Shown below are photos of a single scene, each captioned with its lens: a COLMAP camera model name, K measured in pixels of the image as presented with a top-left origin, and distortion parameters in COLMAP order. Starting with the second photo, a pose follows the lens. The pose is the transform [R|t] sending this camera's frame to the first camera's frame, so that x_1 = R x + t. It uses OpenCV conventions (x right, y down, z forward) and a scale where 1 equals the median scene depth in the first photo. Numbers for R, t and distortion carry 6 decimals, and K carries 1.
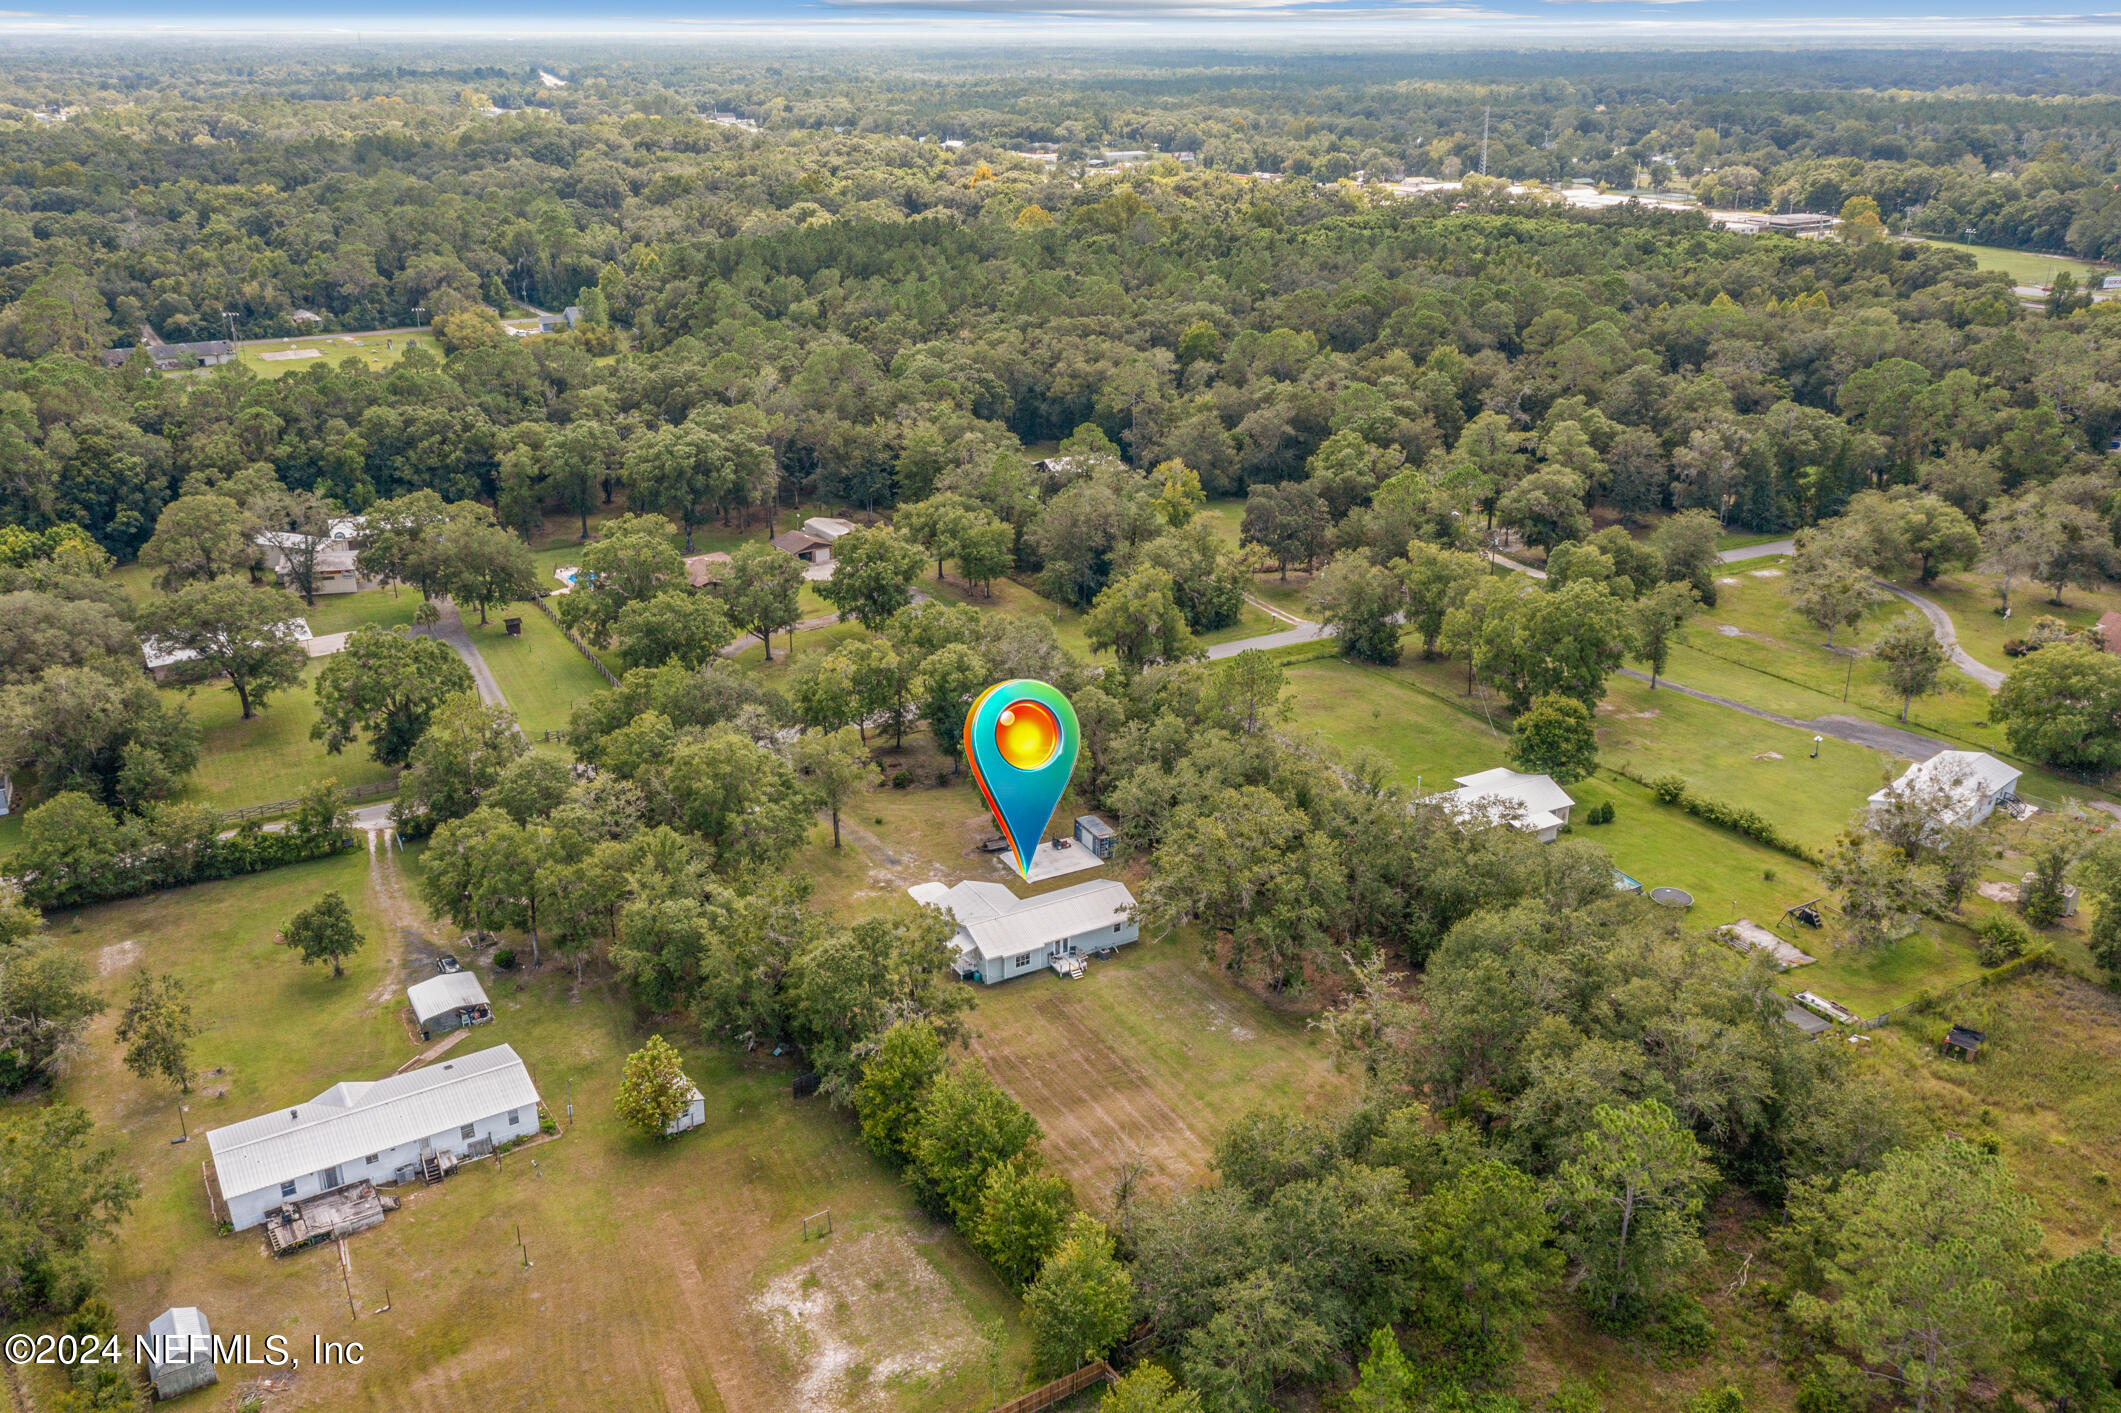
lens RADIAL K [[1713.9, 0, 1059.5], [0, 1713.9, 674.9], [0, 0, 1]] dist [0.001915, 0.008702]
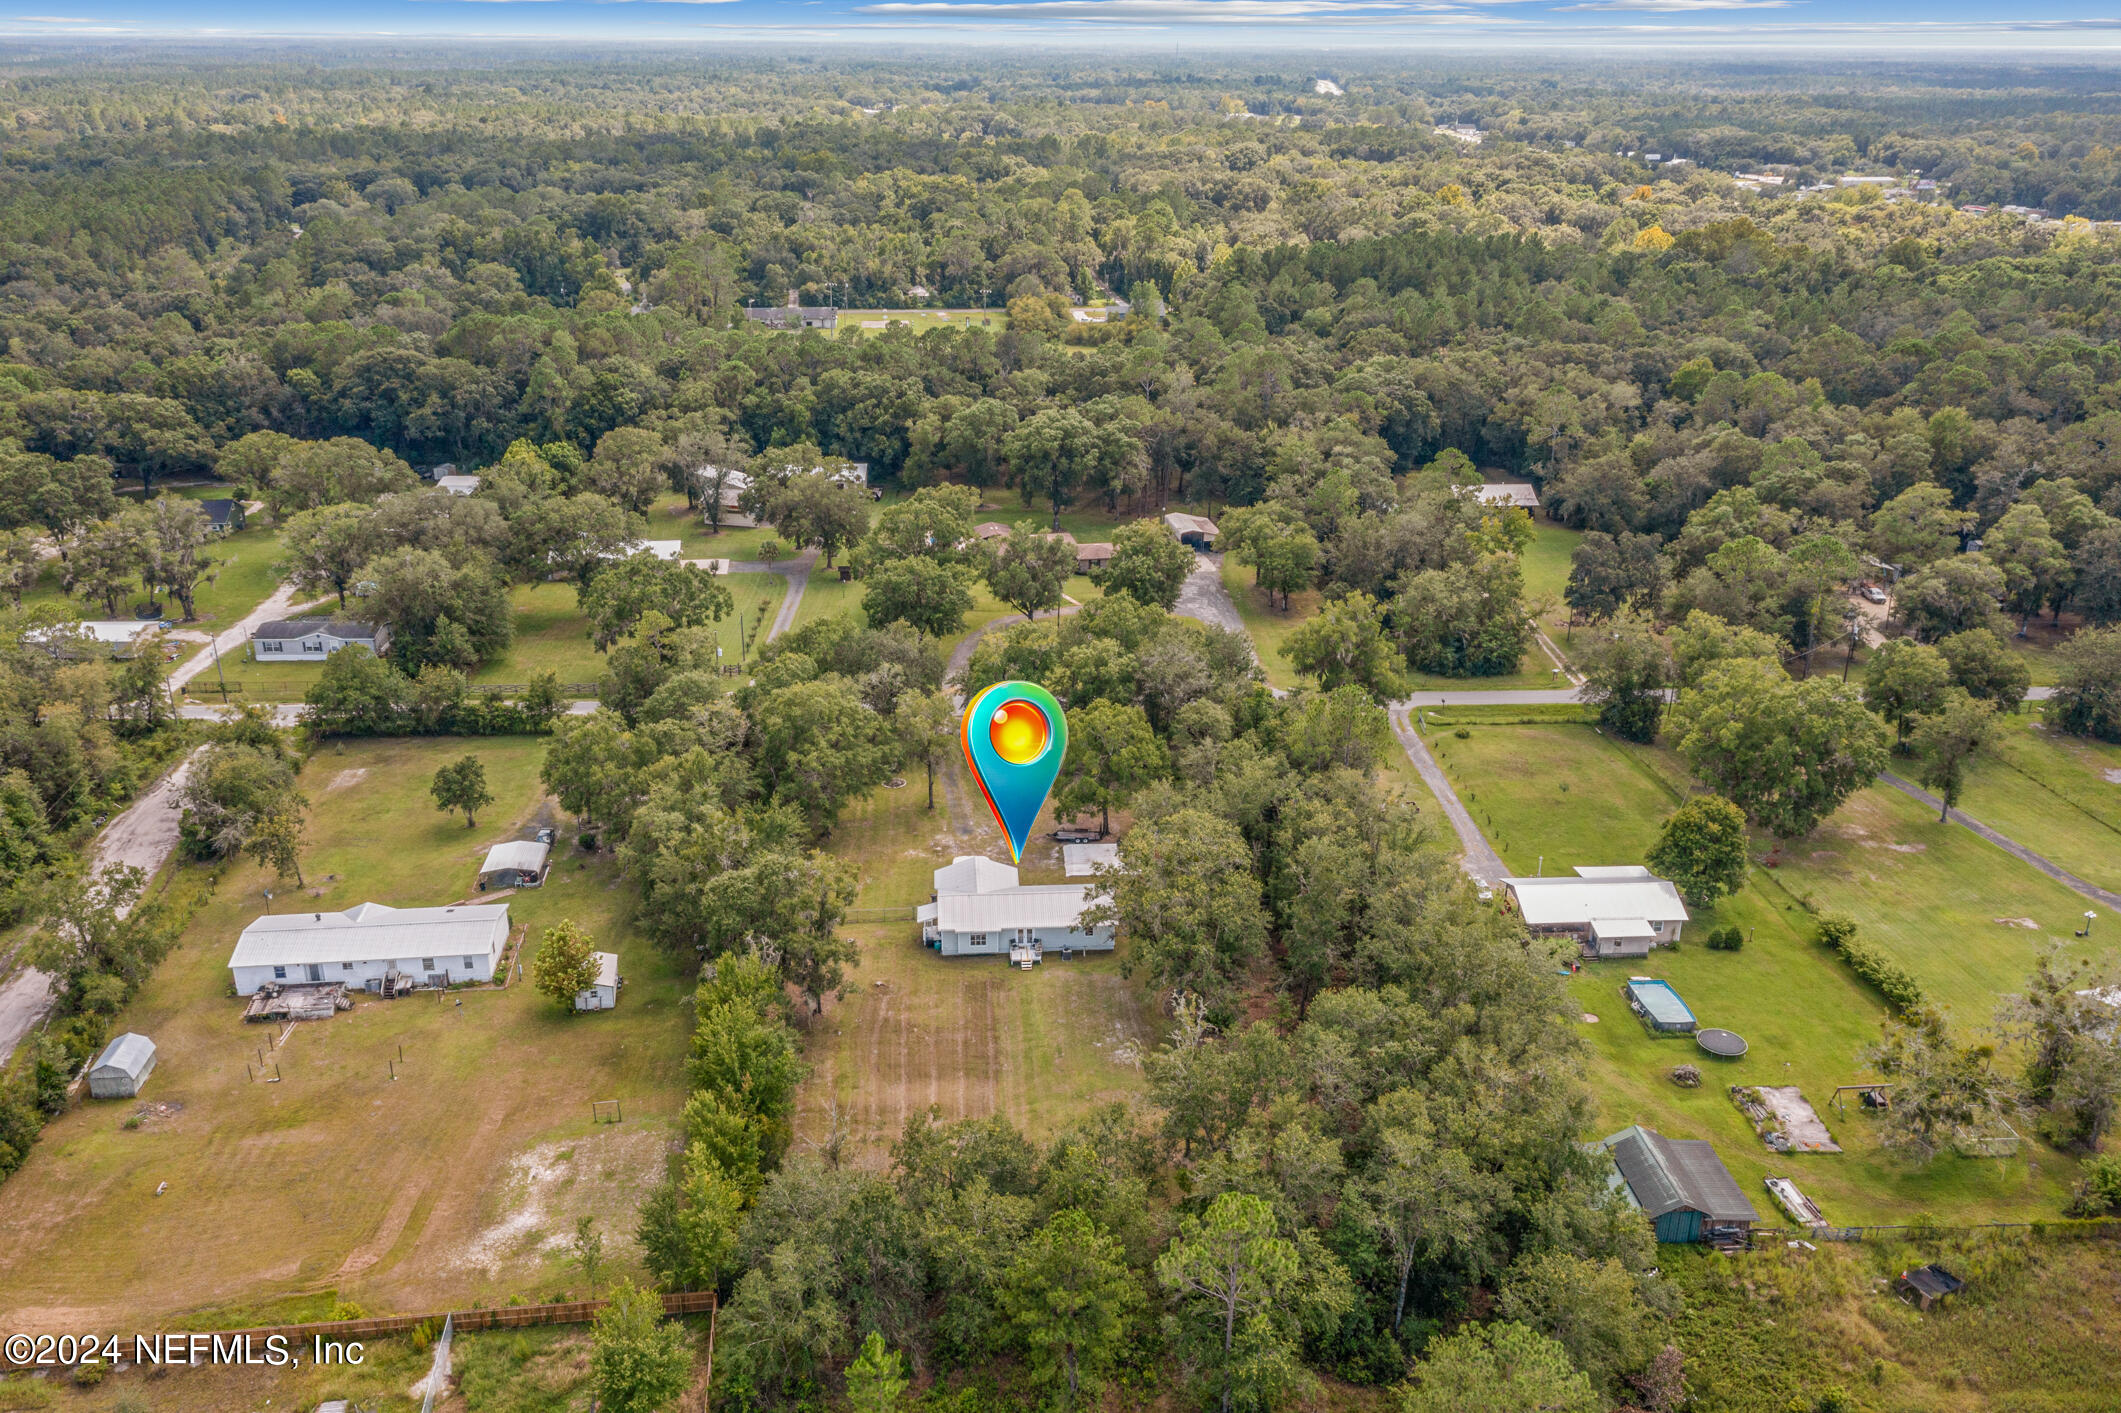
lens RADIAL K [[1713.9, 0, 1059.5], [0, 1713.9, 674.9], [0, 0, 1]] dist [0.001915, 0.008702]
pose [[0.901178, 0.156221, -0.404318, 0.361546], [-0.158638, 0.986947, 0.027751, -0.022473], [0.403376, 0.039132, 0.914197, 0.068947]]
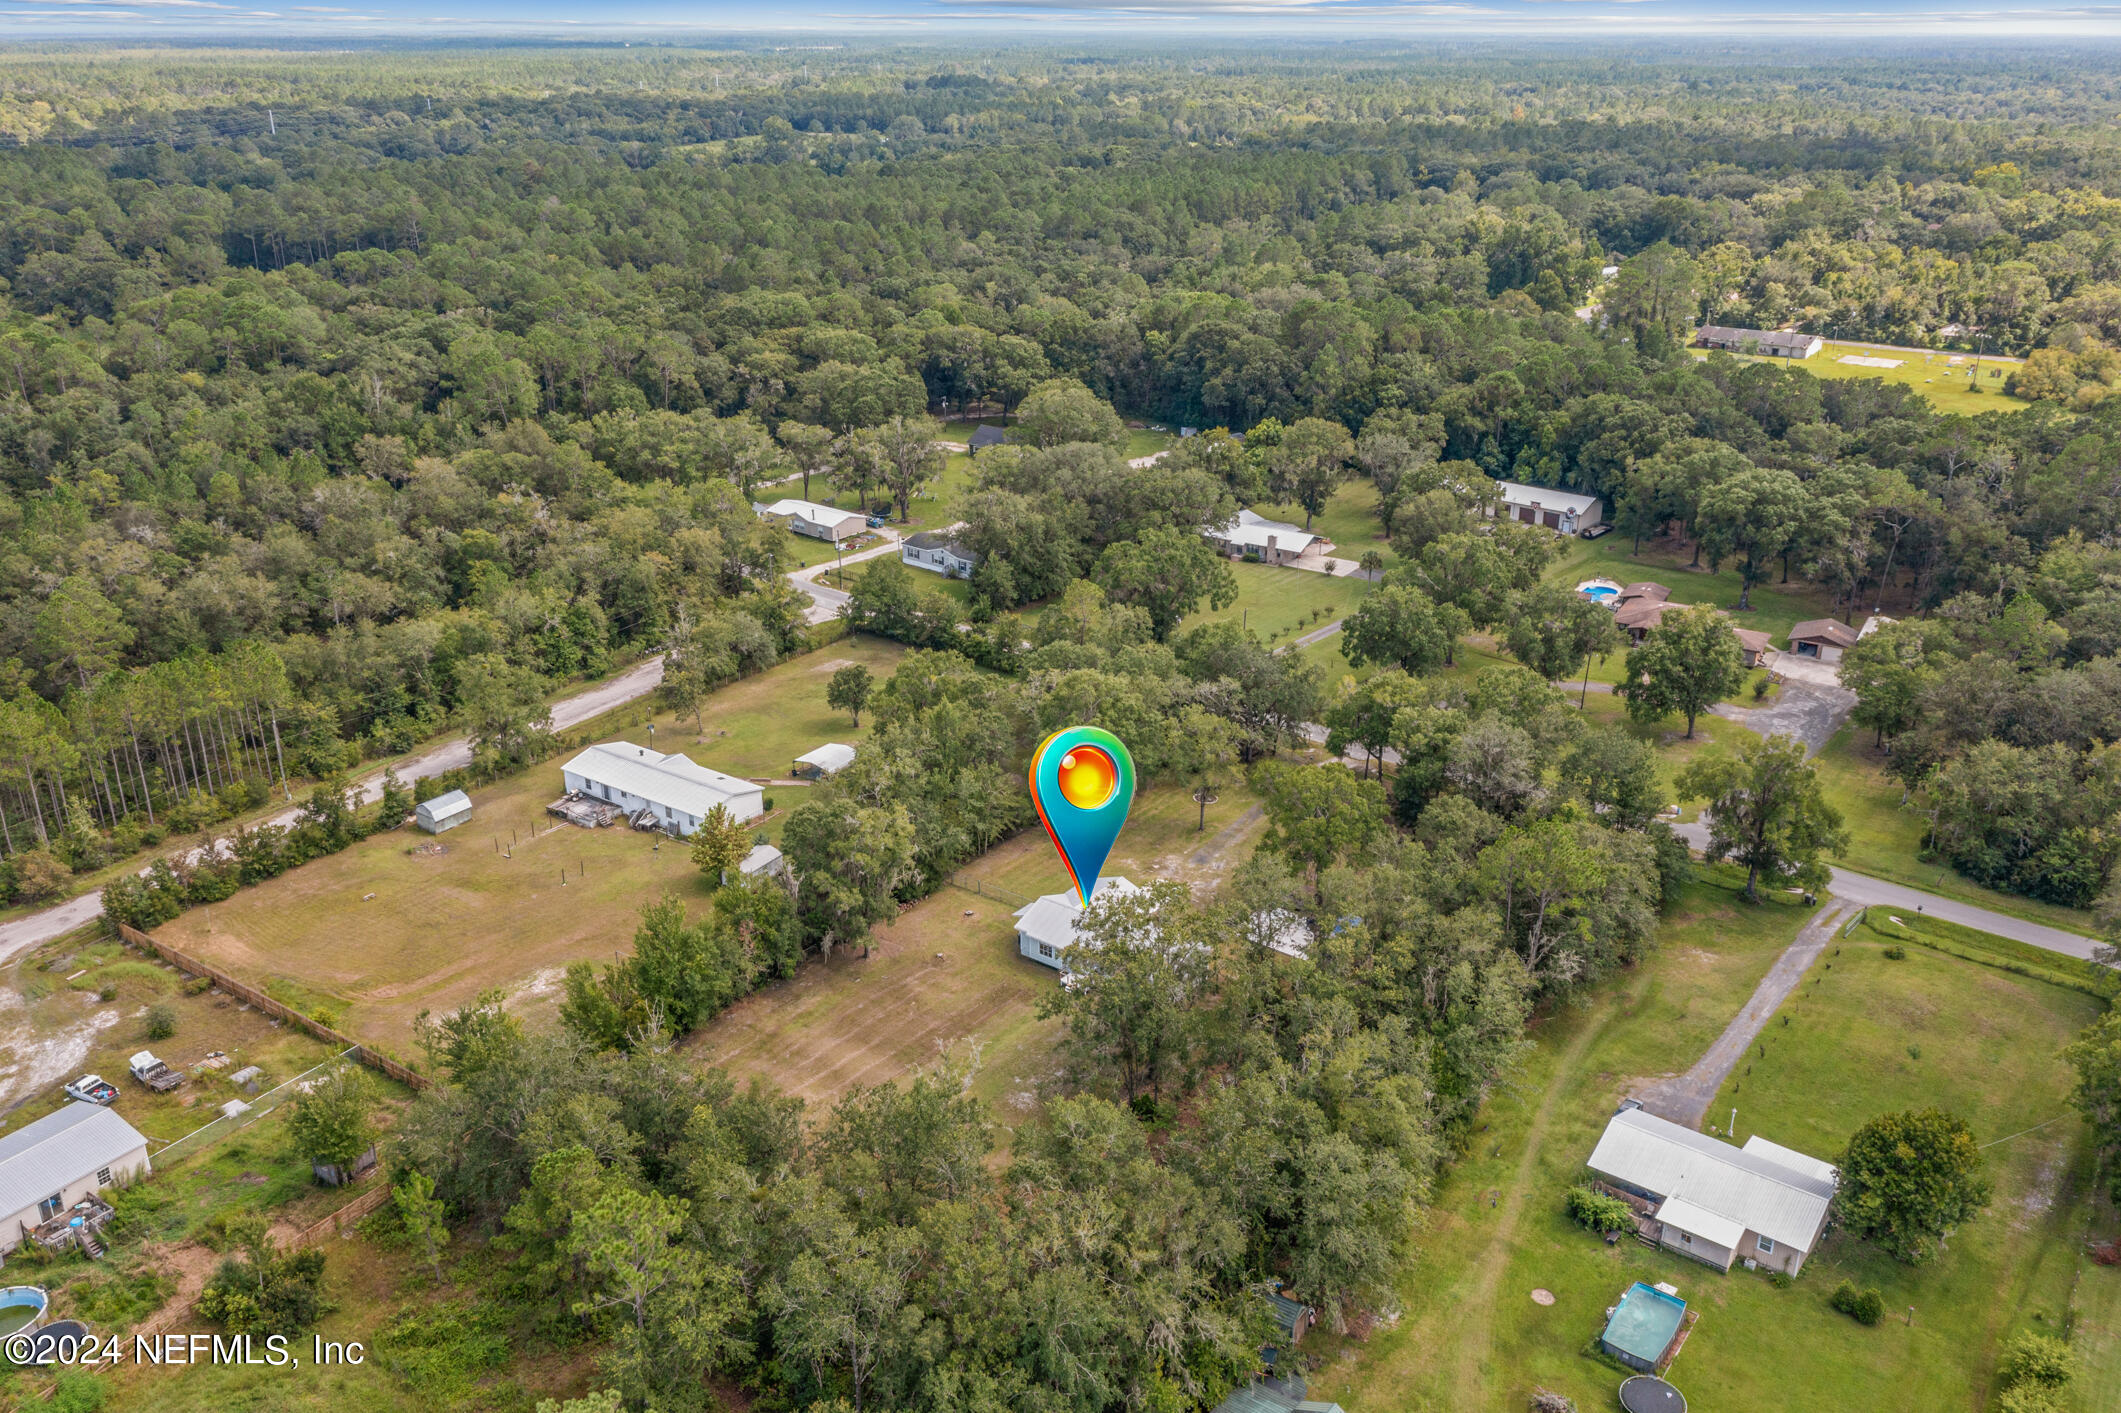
lens RADIAL K [[1691.1, 0, 1065.8], [0, 1691.1, 750.7], [0, 0, 1]] dist [0.009467, 0.004220]
pose [[0.390720, 0.364775, -0.845149, 0.685526], [-0.331564, 0.912274, 0.240462, -0.160990], [0.858722, 0.186268, 0.477390, 0.452555]]
